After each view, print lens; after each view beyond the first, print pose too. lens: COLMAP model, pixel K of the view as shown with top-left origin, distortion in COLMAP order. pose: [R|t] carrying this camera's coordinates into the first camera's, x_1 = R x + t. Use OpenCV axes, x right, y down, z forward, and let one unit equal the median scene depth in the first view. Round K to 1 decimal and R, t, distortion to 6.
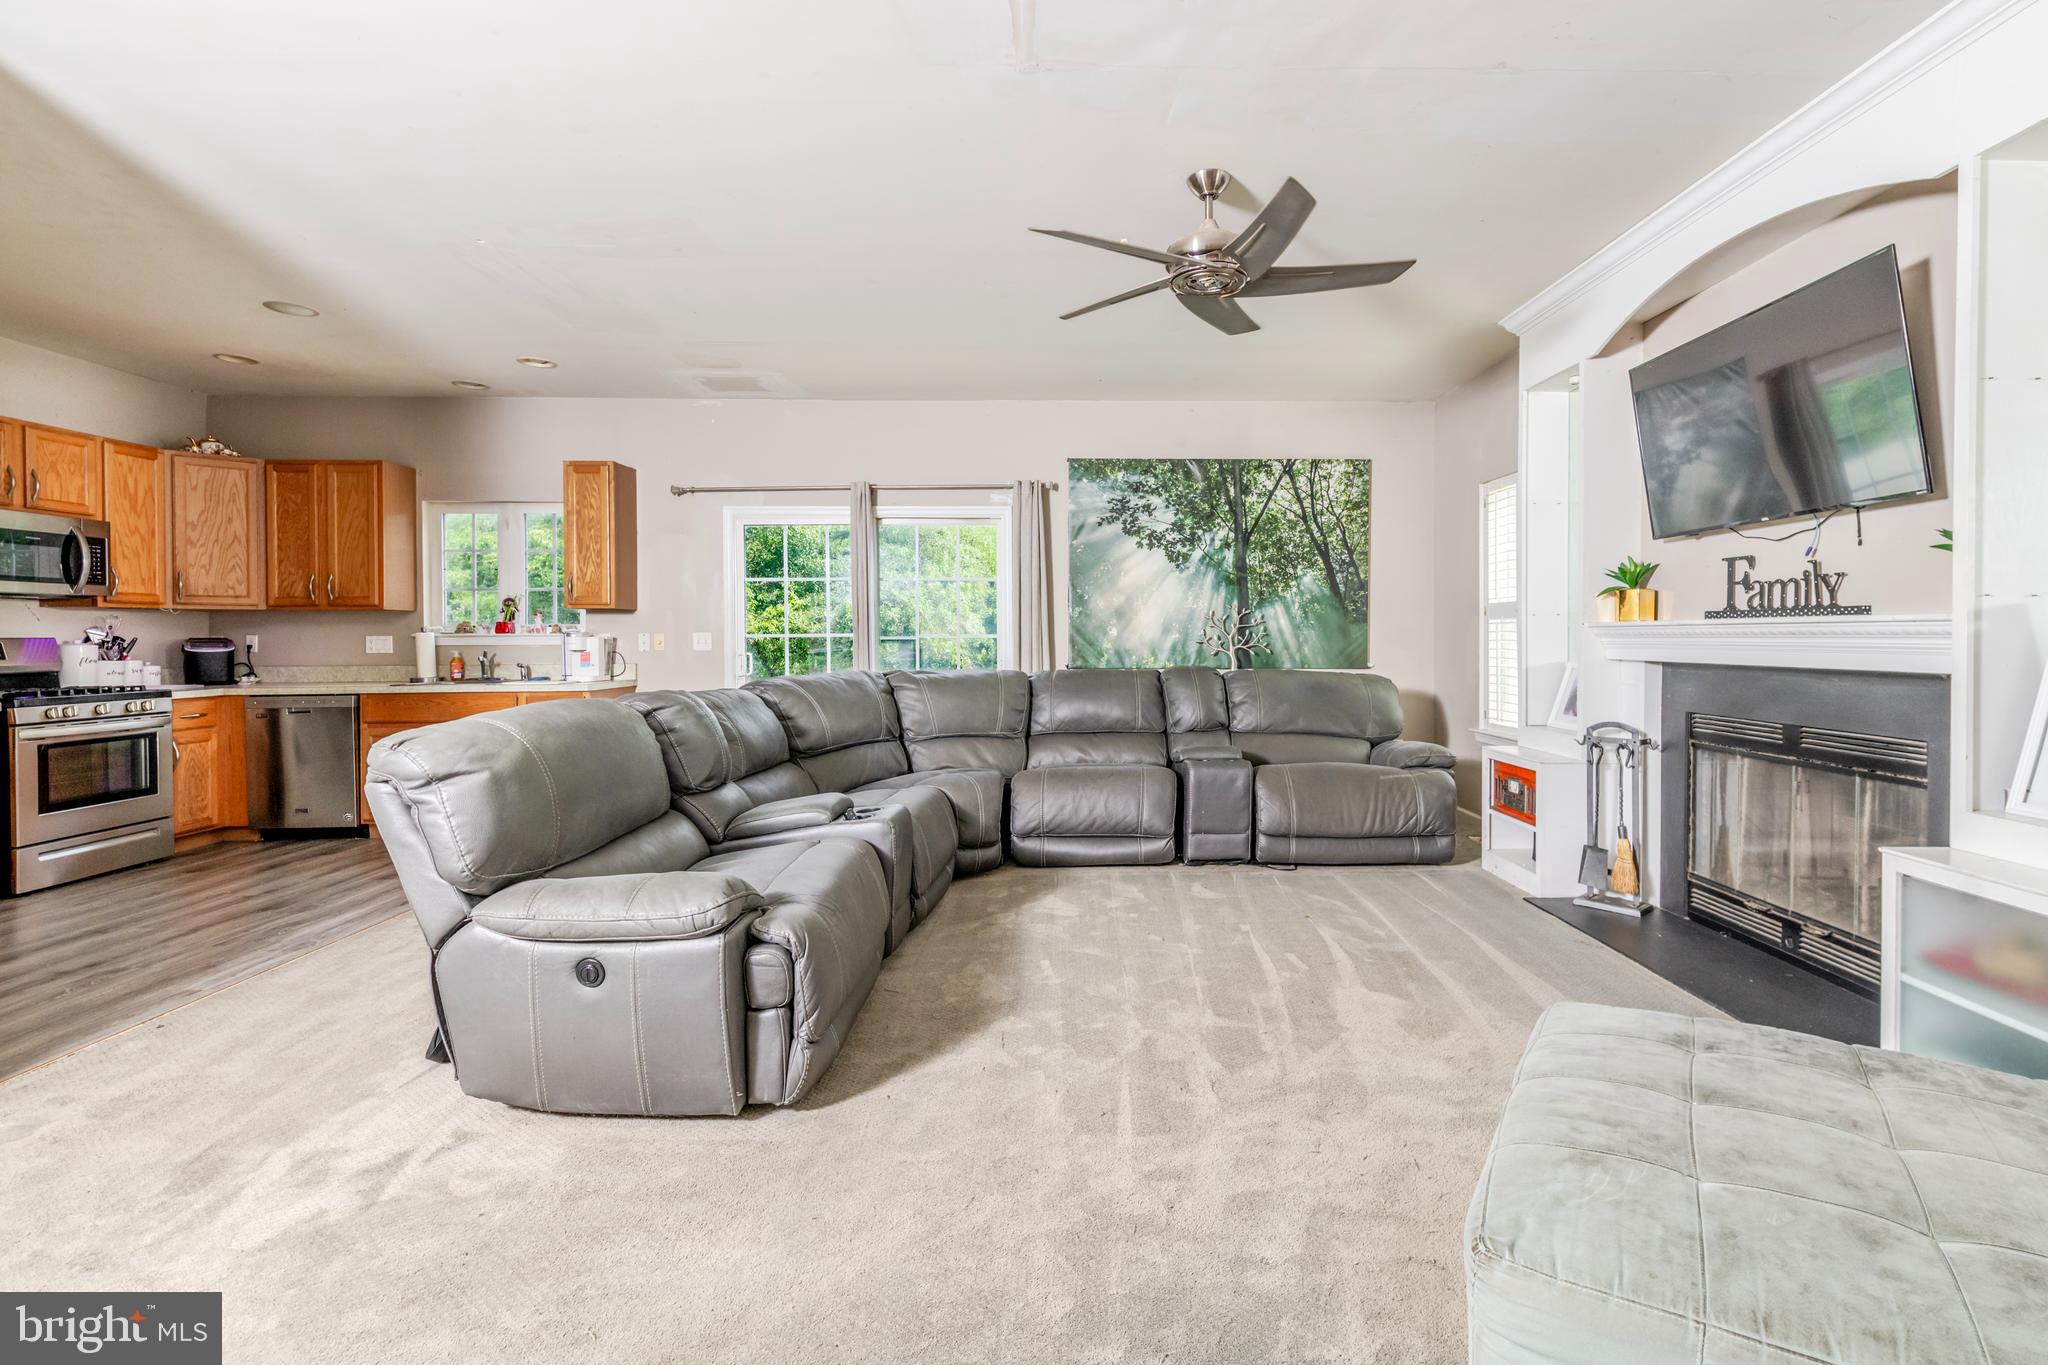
lens RADIAL K [[920.4, 0, 1074.8], [0, 920.4, 647.1], [0, 0, 1]] dist [-0.000540, -0.001891]
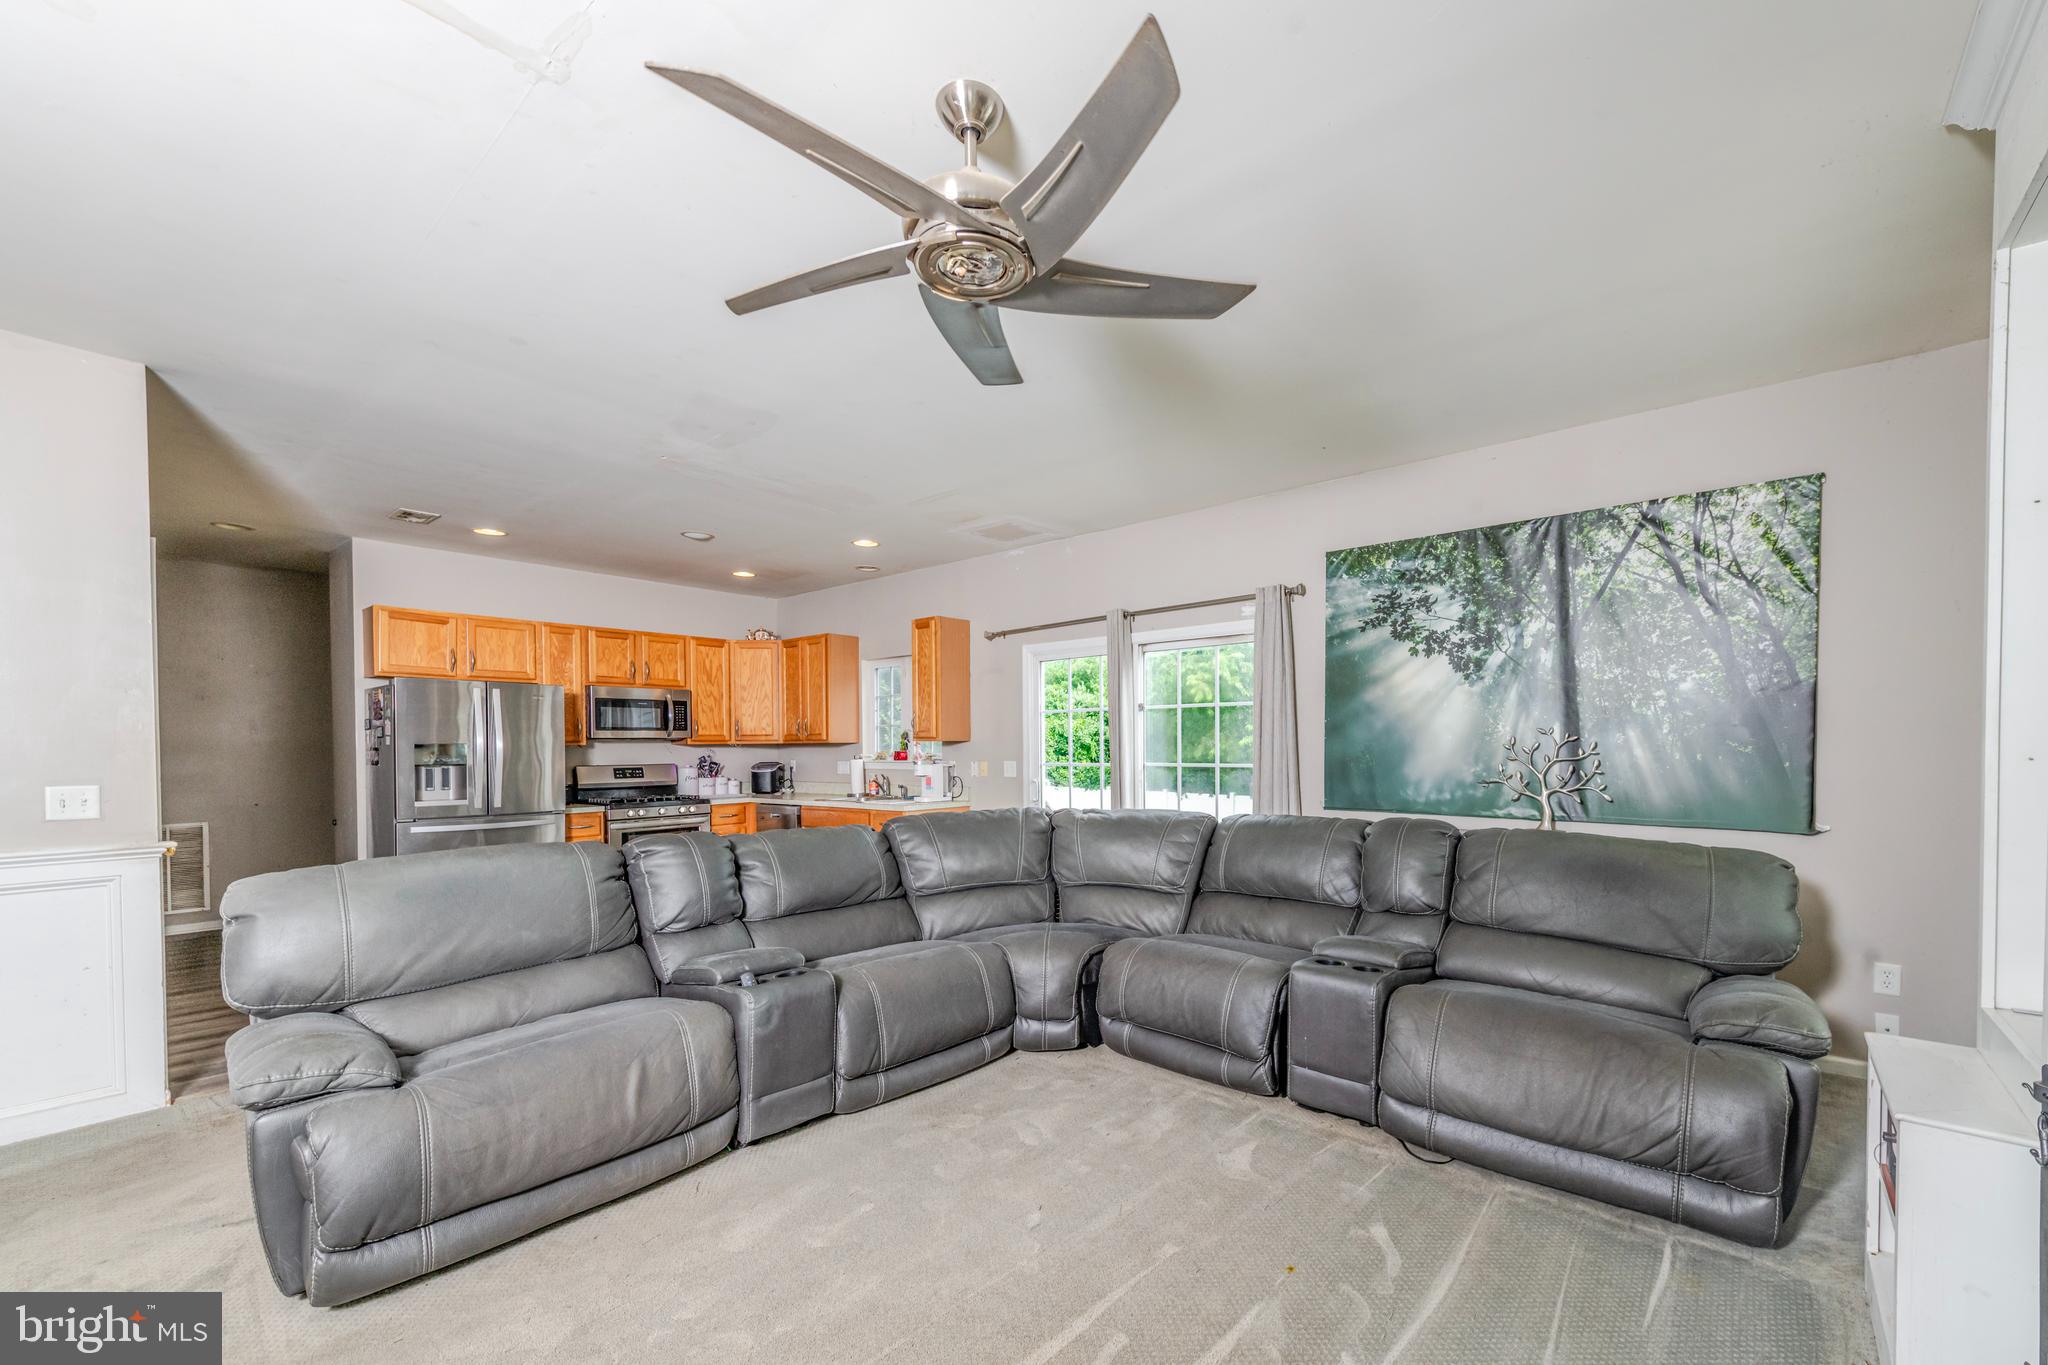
lens RADIAL K [[813.4, 0, 1118.9], [0, 813.4, 758.8], [0, 0, 1]] dist [0.002802, -0.000152]
pose [[0.762960, 0.009279, -0.646379, 0.340219], [-0.003626, 0.999943, 0.010075, -0.030273], [0.646436, -0.005343, 0.762950, 0.349168]]
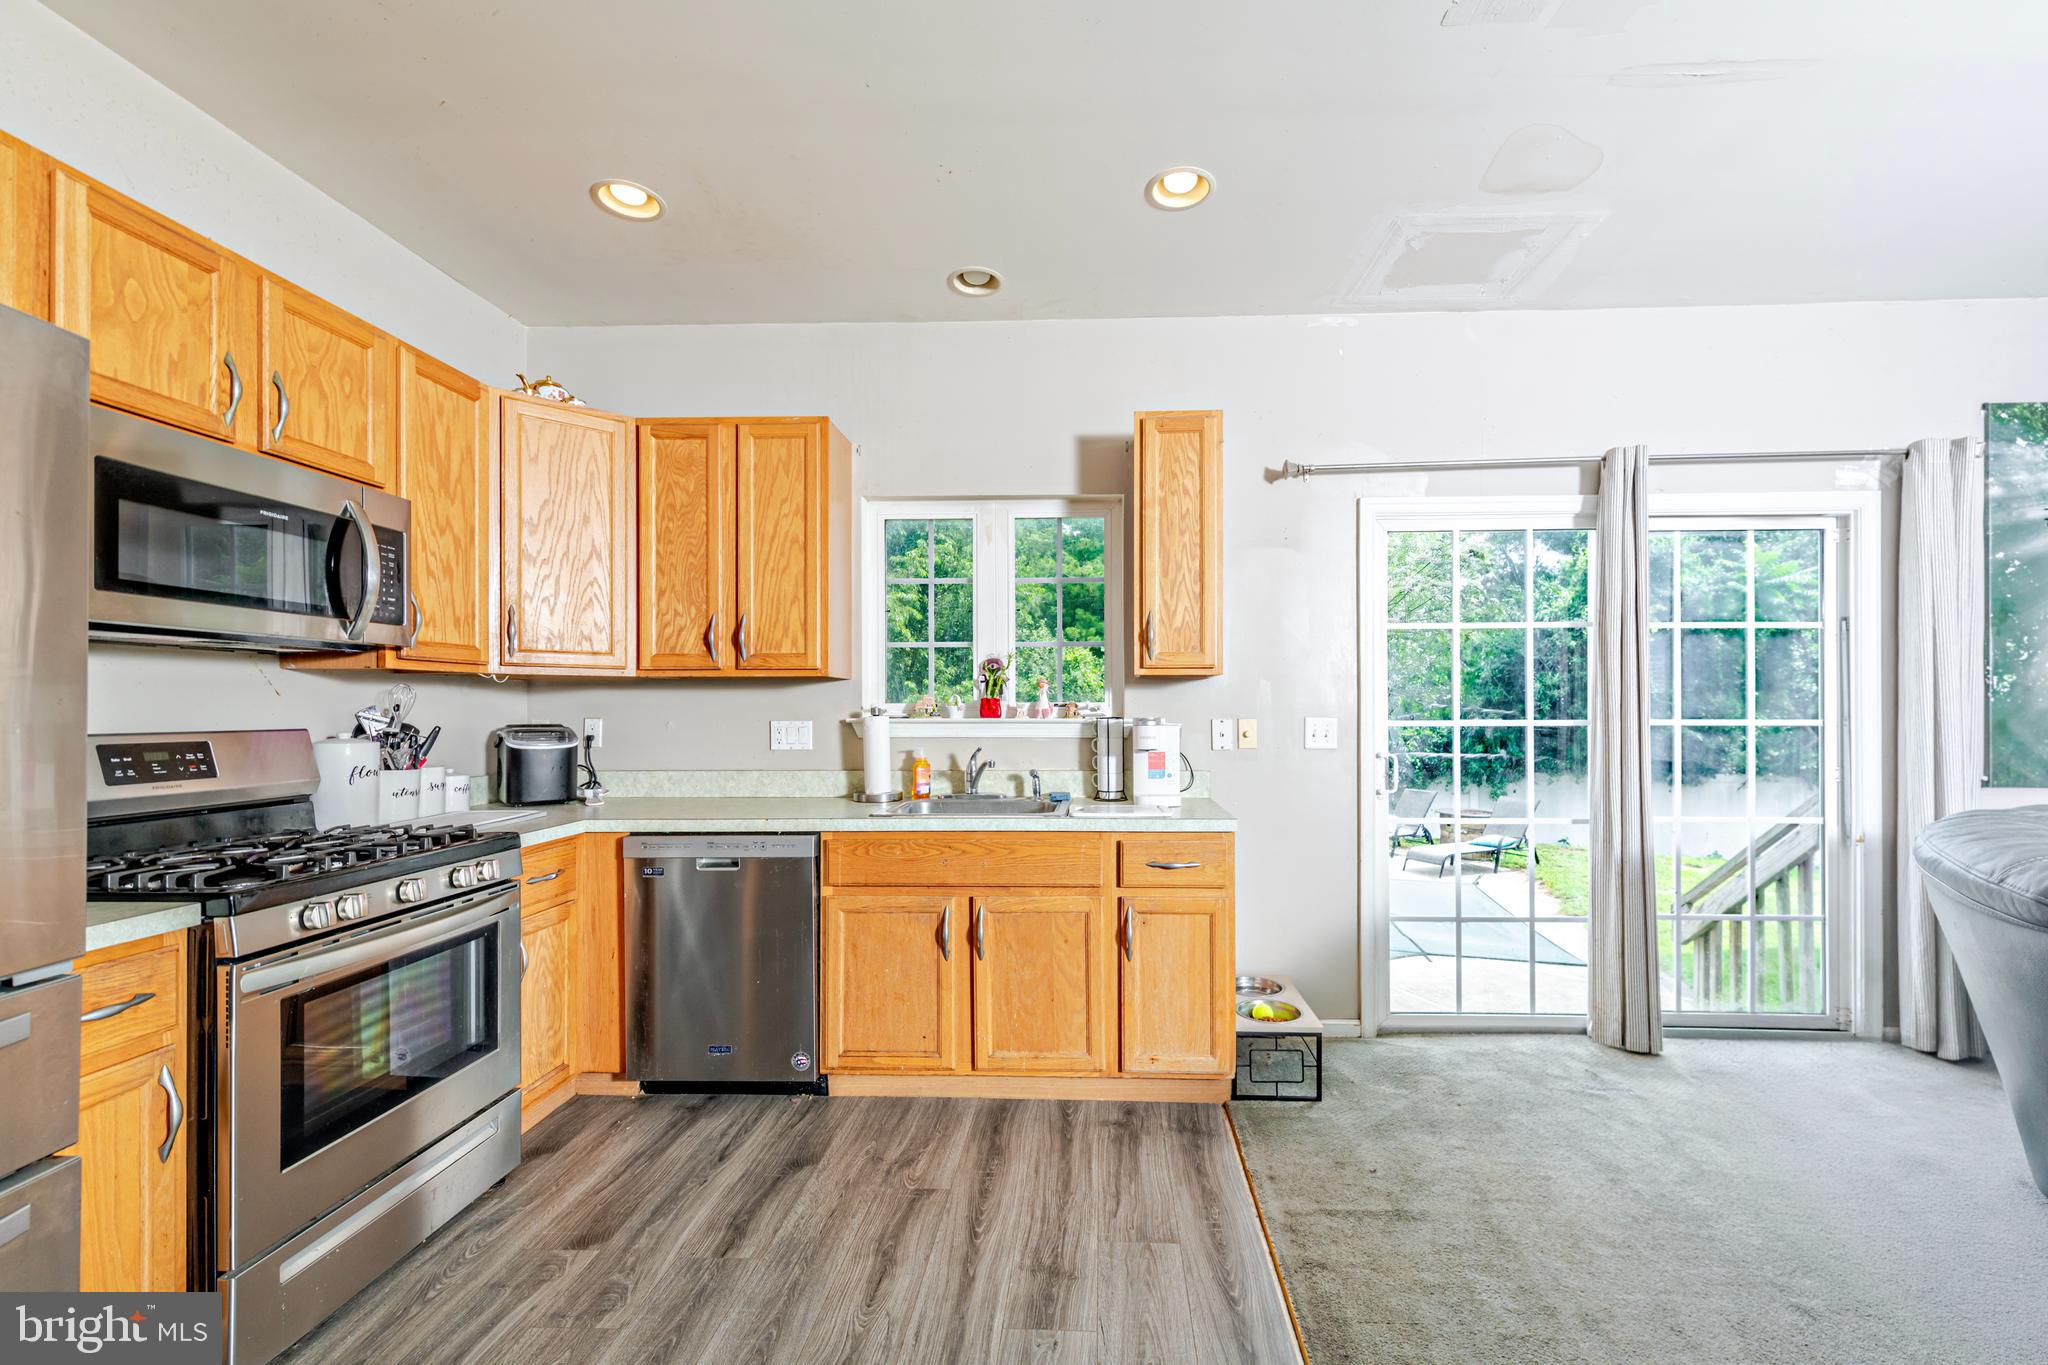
lens RADIAL K [[813.4, 0, 1019.5], [0, 813.4, 708.2], [0, 0, 1]] dist [0.002802, -0.000152]
pose [[0.995868, 0.003576, -0.090742, -0.568883], [-0.004662, 0.999920, -0.011760, -0.015399], [0.090693, 0.012135, 0.995805, 0.491333]]
